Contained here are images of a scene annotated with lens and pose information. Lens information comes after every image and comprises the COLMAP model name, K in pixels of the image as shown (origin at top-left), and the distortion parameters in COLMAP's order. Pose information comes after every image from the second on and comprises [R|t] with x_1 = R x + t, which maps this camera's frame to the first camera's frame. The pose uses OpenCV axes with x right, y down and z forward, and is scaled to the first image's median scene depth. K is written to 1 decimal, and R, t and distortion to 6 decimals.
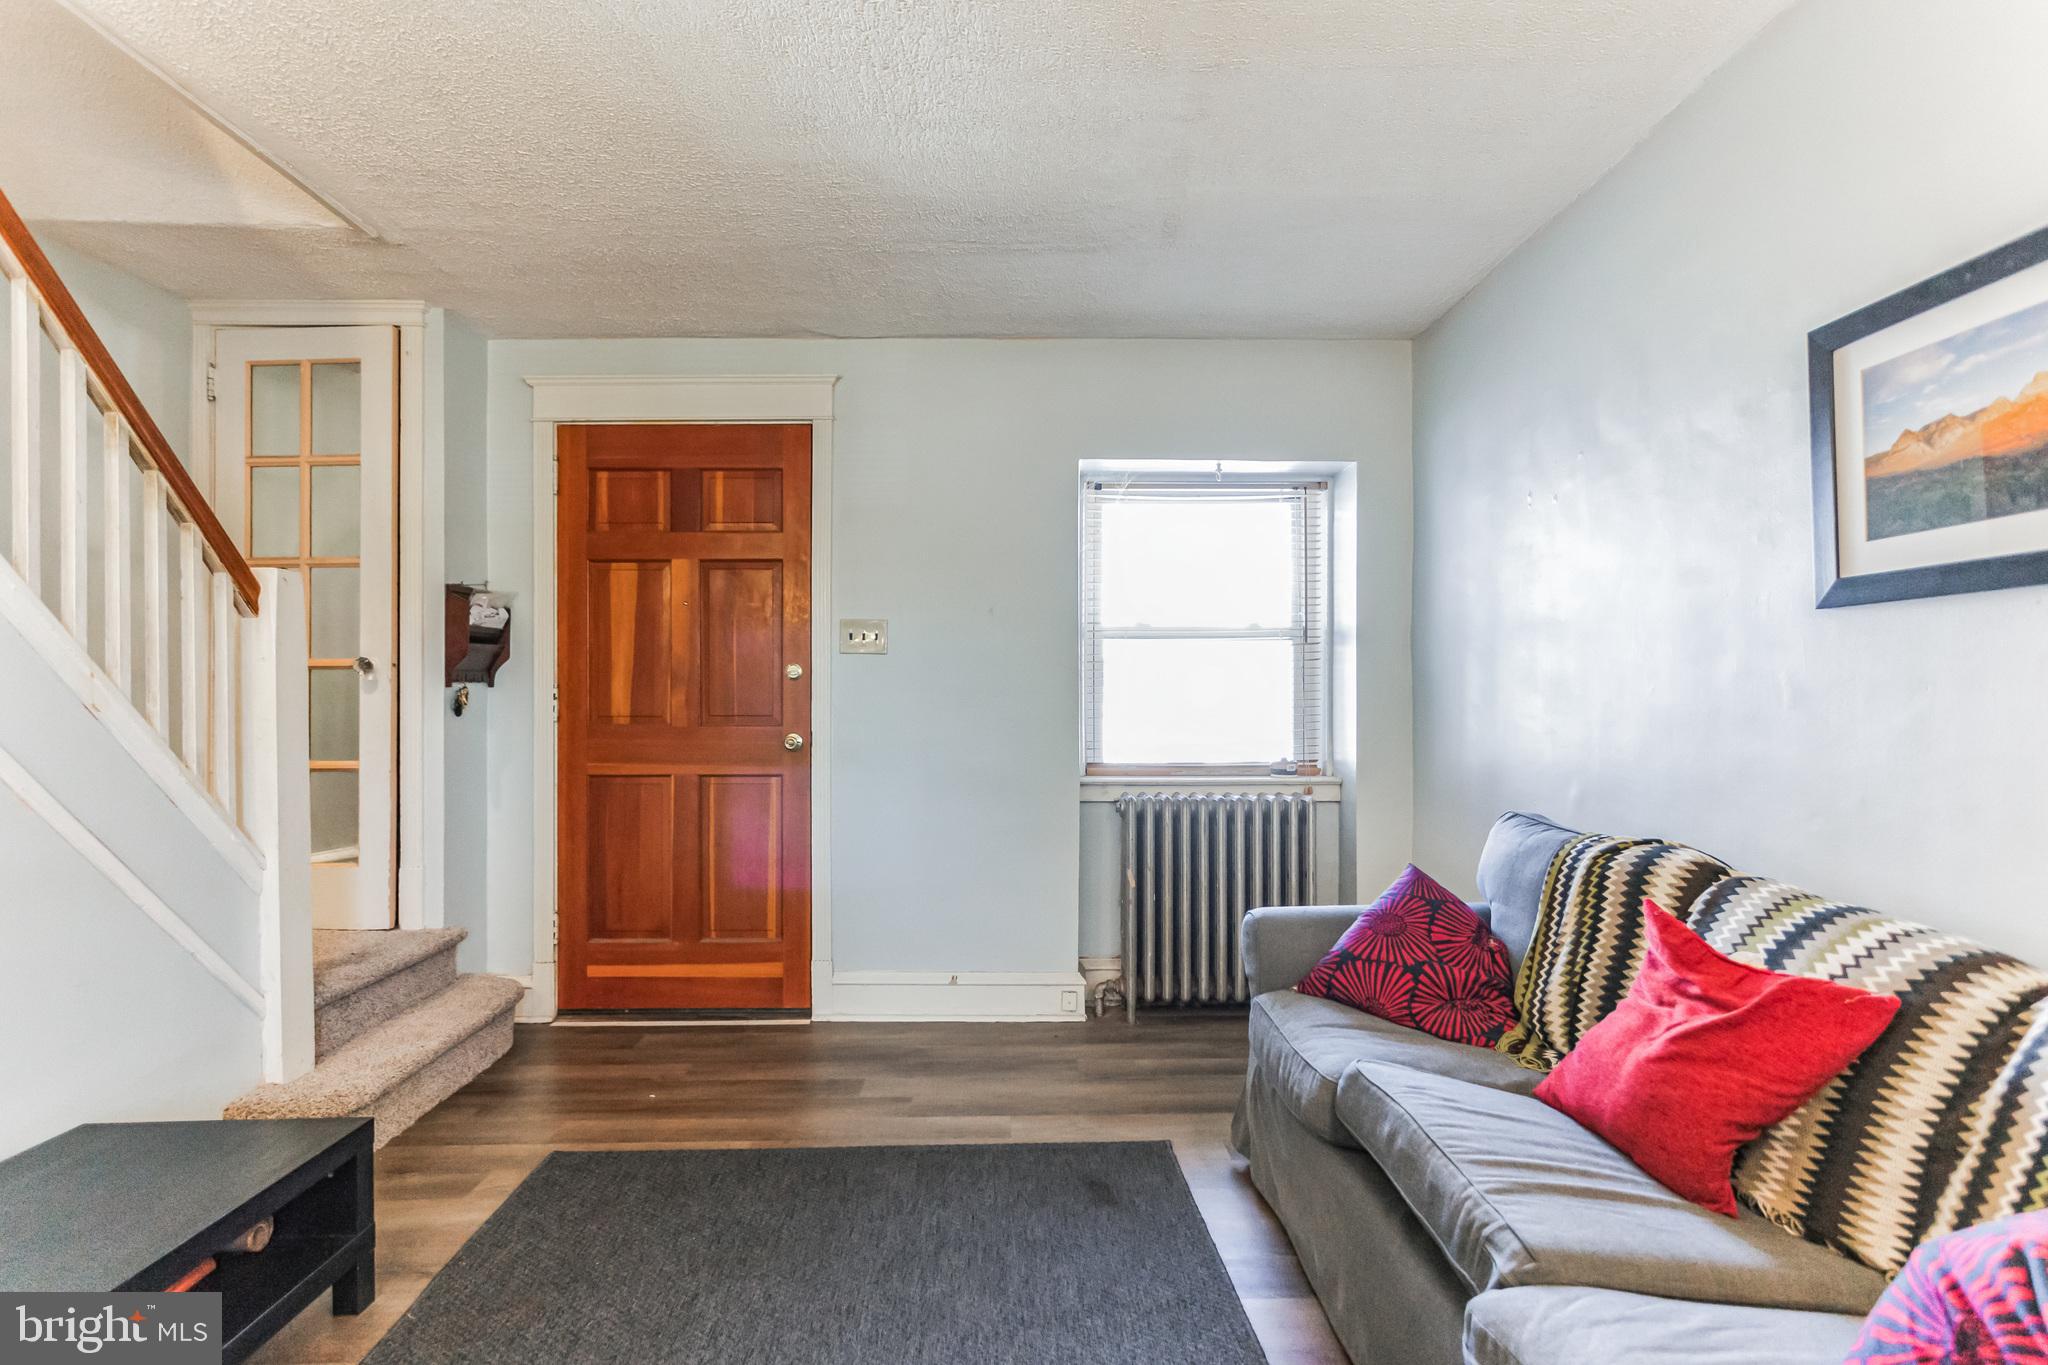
lens RADIAL K [[1044.5, 0, 1017.1], [0, 1044.5, 696.4], [0, 0, 1]] dist [-0.005092, 0.000153]
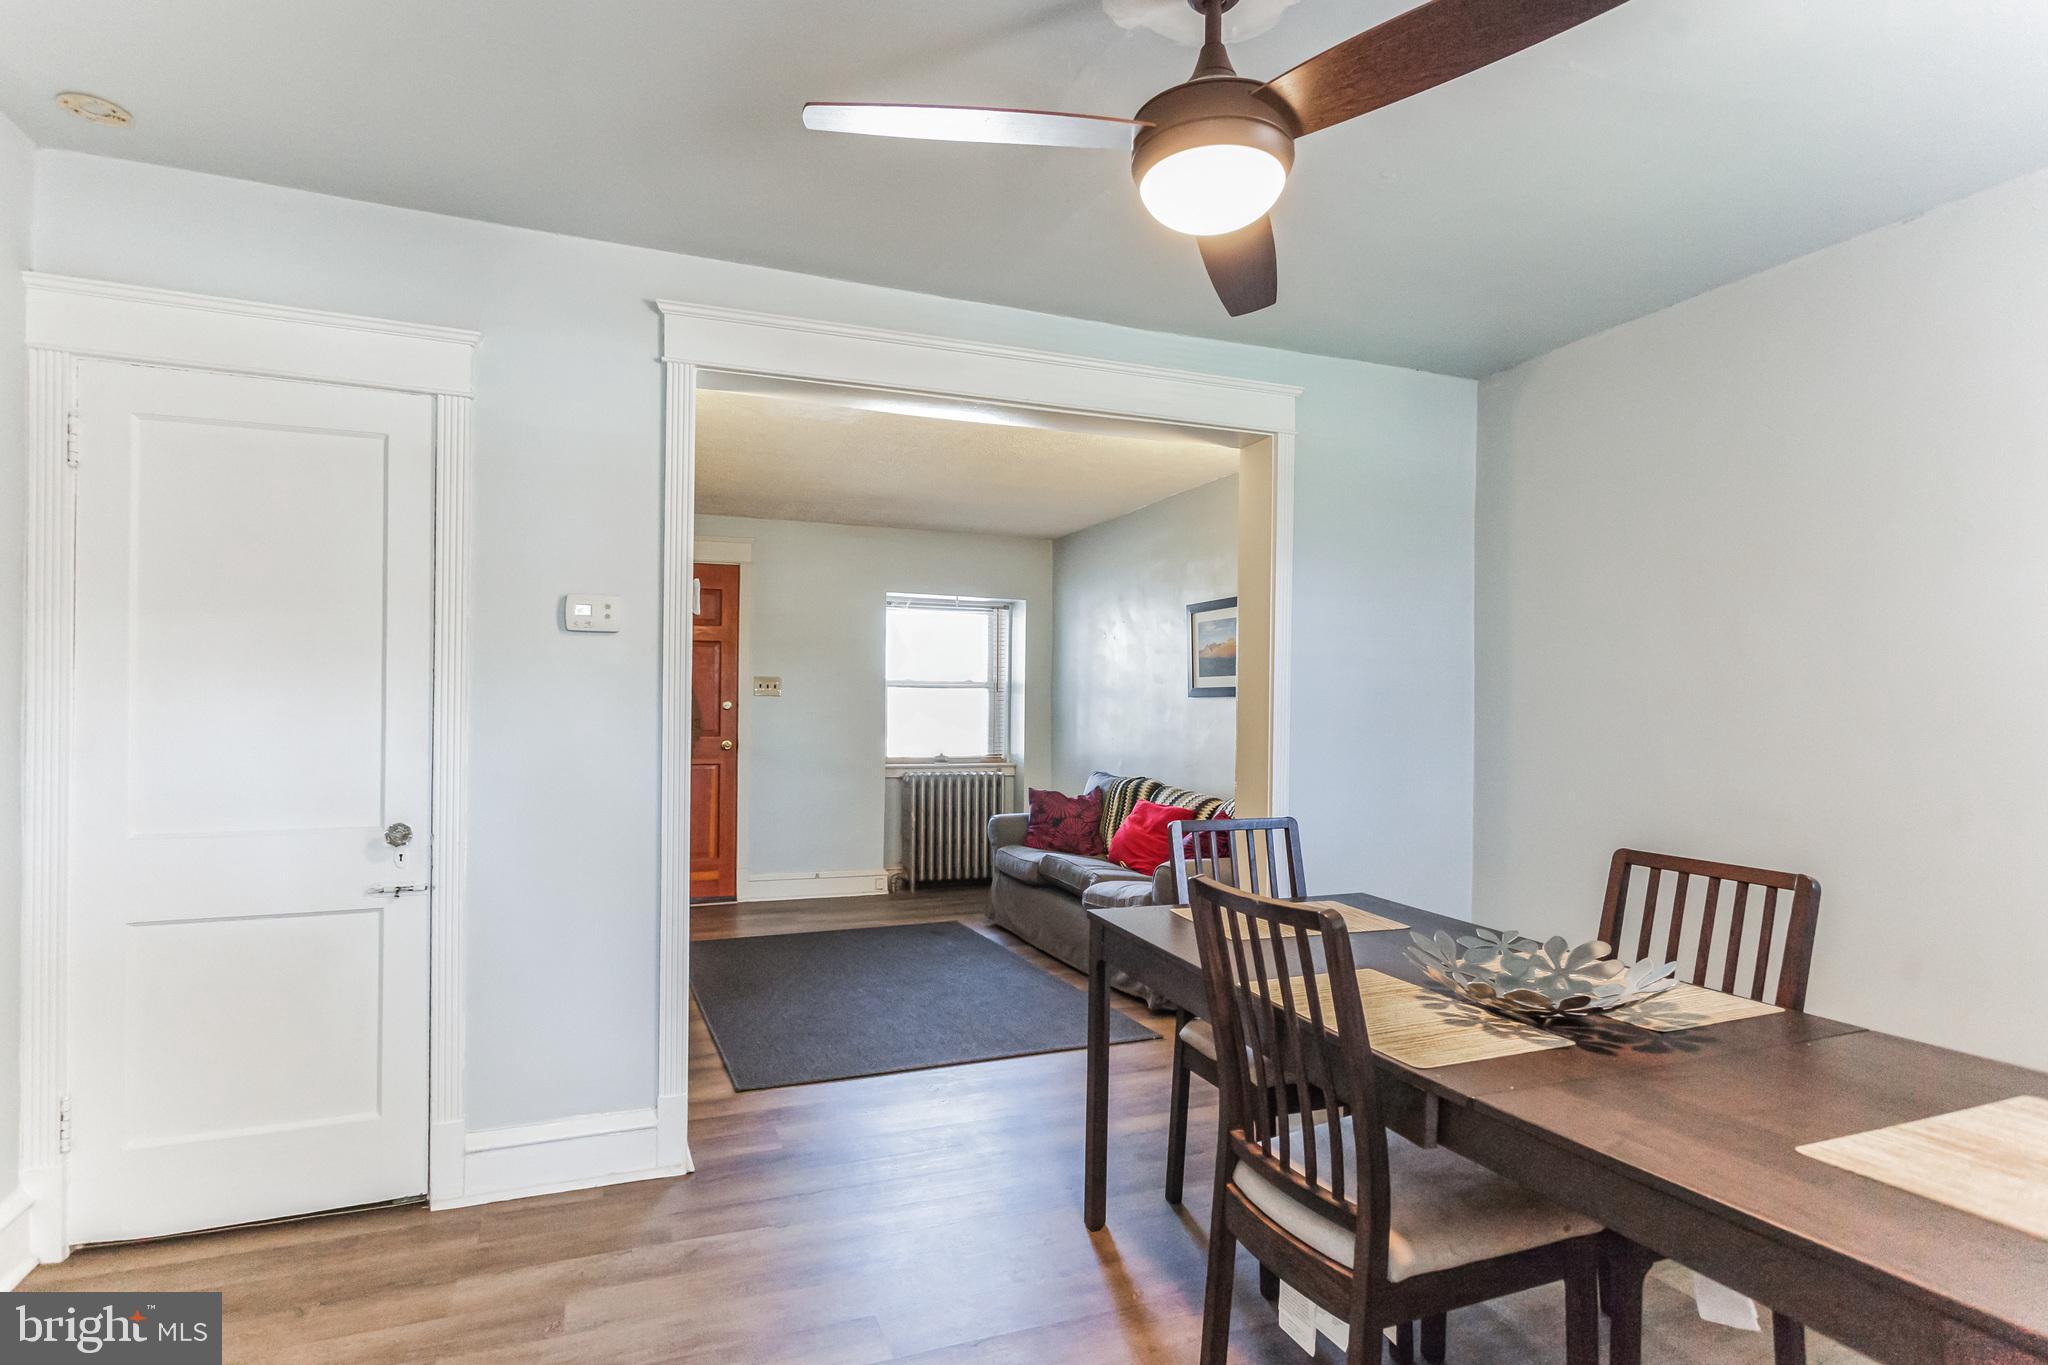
lens RADIAL K [[1044.5, 0, 1040.6], [0, 1044.5, 701.4], [0, 0, 1]] dist [-0.005092, 0.000153]
pose [[0.926223, 0.012267, 0.376776, -0.390640], [-0.010181, 0.999920, -0.007527, -0.022450], [-0.376838, 0.003136, 0.926274, -0.834728]]
